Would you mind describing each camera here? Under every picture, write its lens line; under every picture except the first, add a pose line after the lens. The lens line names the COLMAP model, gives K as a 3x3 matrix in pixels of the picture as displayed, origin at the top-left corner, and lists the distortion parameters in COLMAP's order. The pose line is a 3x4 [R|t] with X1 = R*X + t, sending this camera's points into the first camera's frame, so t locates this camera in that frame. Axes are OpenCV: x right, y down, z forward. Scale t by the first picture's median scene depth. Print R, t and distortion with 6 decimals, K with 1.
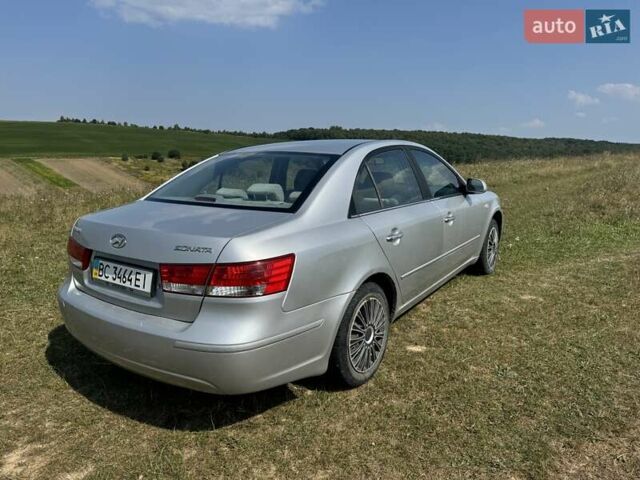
lens RADIAL K [[458.7, 0, 318.4], [0, 458.7, 238.1], [0, 0, 1]] dist [0.036738, -0.044869]
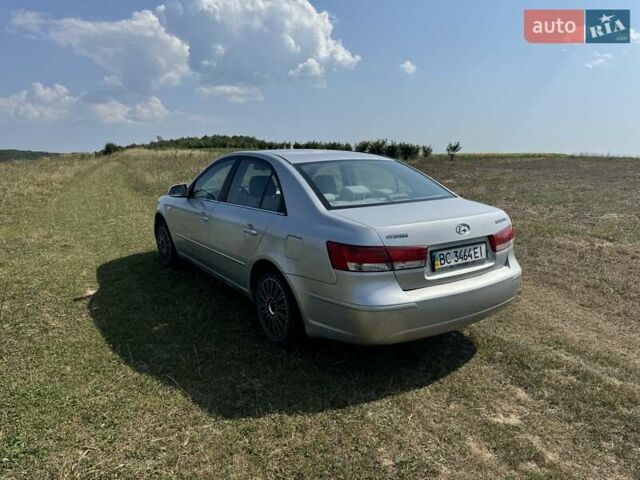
lens RADIAL K [[458.7, 0, 319.3], [0, 458.7, 244.8], [0, 0, 1]] dist [0.036738, -0.044869]
pose [[0.350641, -0.177588, 0.919518, -1.032772], [0.174713, 0.977023, 0.122071, -0.104505], [-0.920068, 0.117848, 0.373612, 0.515625]]
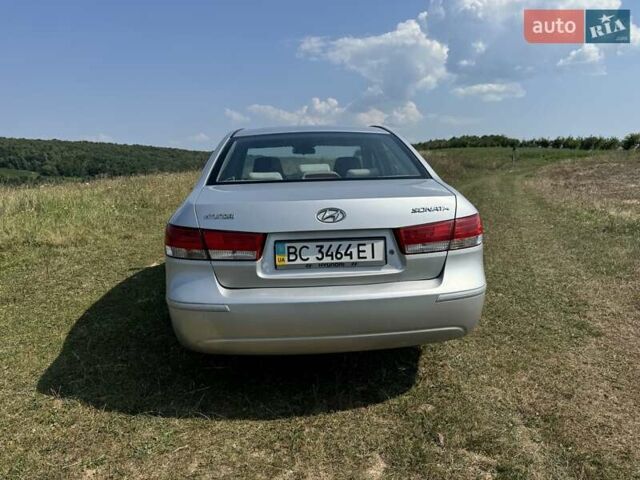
lens RADIAL K [[458.7, 0, 319.5], [0, 458.7, 243.0], [0, 0, 1]] dist [0.036738, -0.044869]
pose [[0.780596, -0.120496, 0.613312, -0.593586], [0.129797, 0.991101, 0.029519, 0.018478], [-0.611411, 0.056564, 0.789289, 0.164823]]
